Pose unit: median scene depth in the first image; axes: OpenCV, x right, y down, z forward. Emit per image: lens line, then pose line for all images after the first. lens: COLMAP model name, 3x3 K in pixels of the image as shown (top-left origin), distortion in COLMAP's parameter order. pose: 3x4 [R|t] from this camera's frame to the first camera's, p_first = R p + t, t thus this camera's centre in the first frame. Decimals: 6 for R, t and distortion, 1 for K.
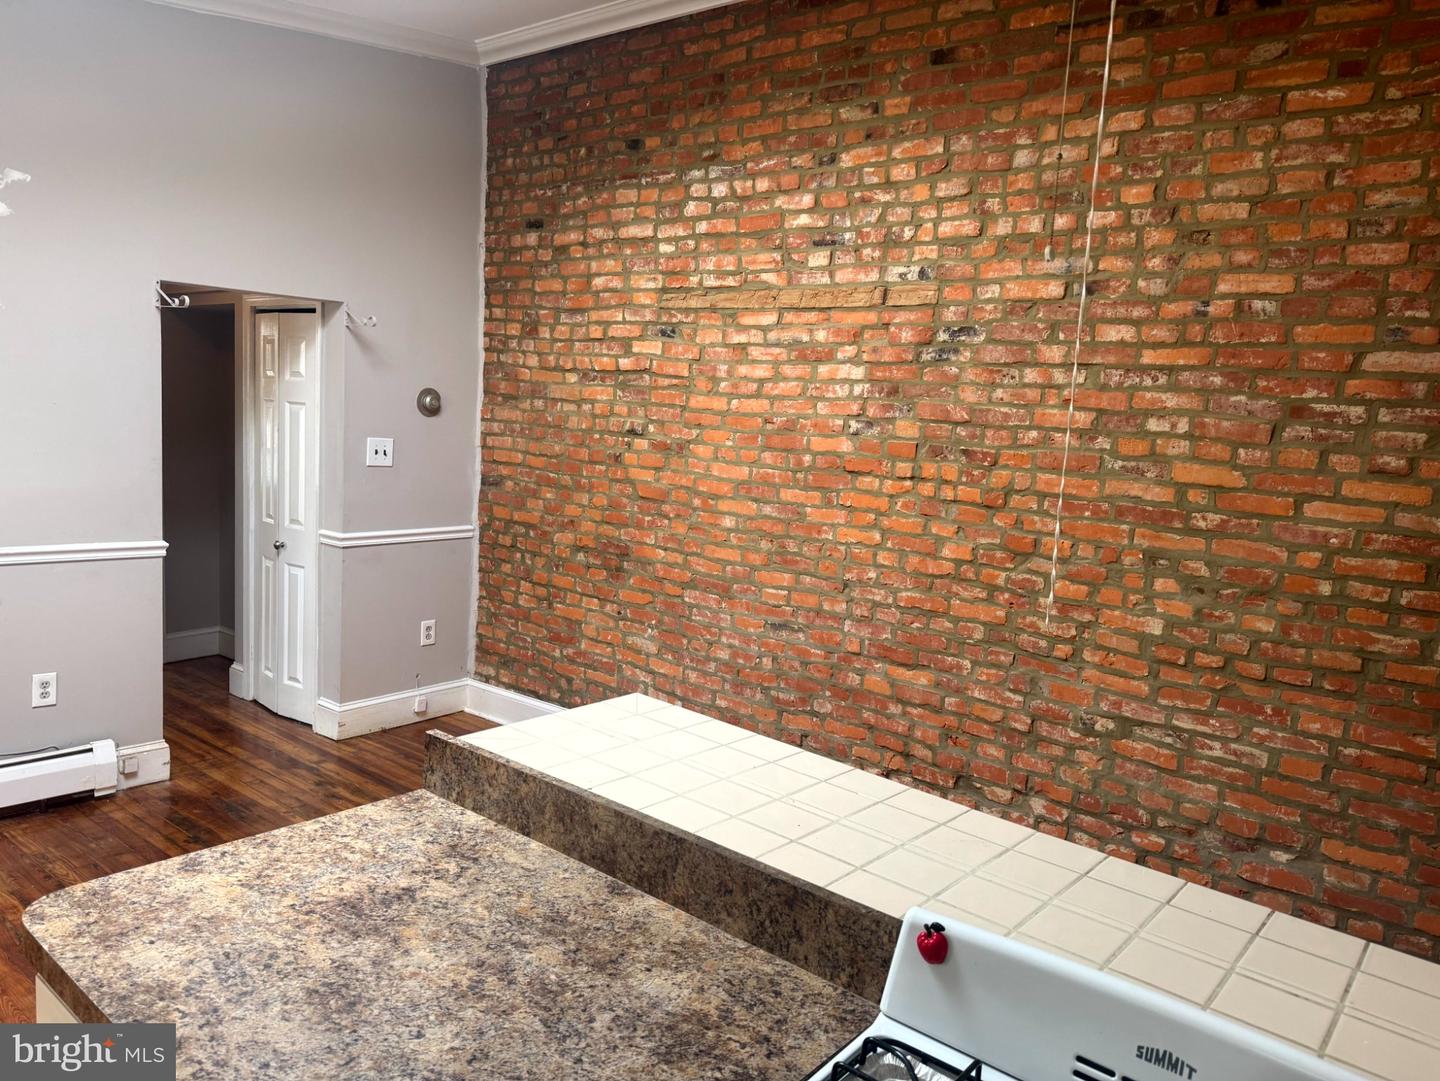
lens RADIAL K [[1014.7, 0, 720.0], [0, 1014.7, 540.5], [0, 0, 1]] dist [0.110015, -0.188160]
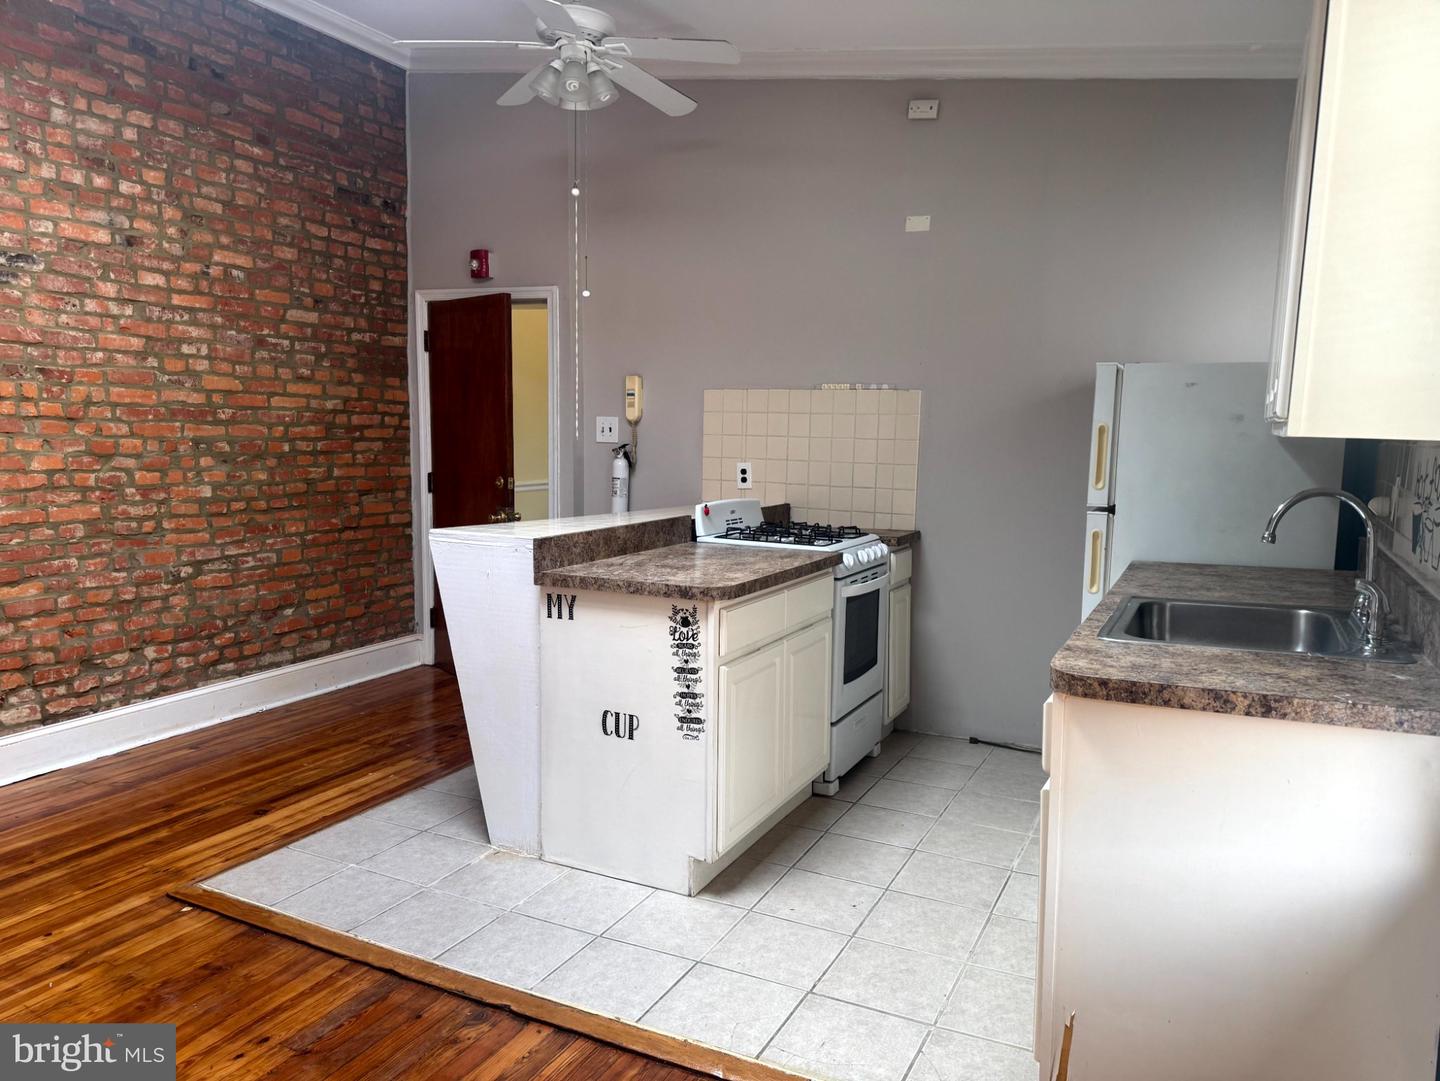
lens RADIAL K [[1003.5, 0, 720.0], [0, 1003.5, 540.5], [0, 0, 1]] dist [0.004843, -0.017981]
pose [[-0.215315, -0.173611, 0.960988, -0.998680], [0.096267, 0.975503, 0.197802, -0.052747], [-0.971788, 0.135101, -0.193328, 0.537346]]
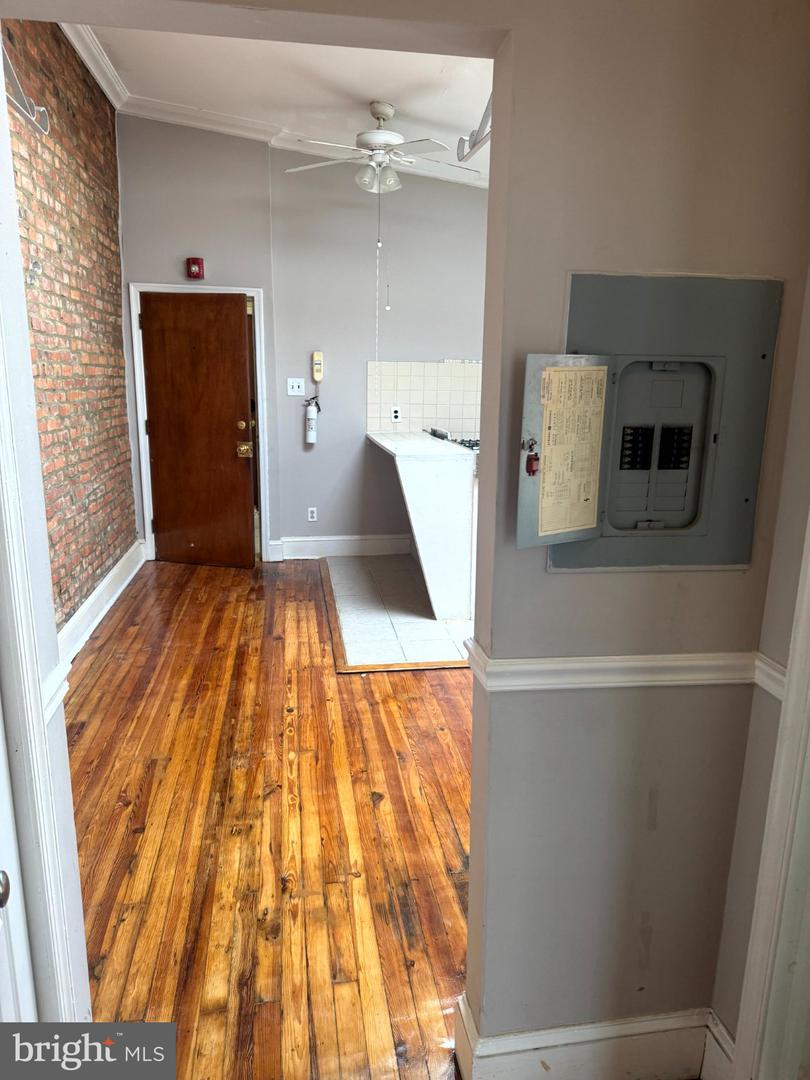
lens RADIAL K [[761.0, 0, 391.2], [0, 761.0, 536.6], [0, 0, 1]] dist [0.110015, -0.188160]
pose [[-0.732498, -0.209434, 0.647753, -0.876436], [0.035459, 0.938472, 0.343530, -0.203895], [-0.679845, 0.274604, -0.680003, 1.501113]]
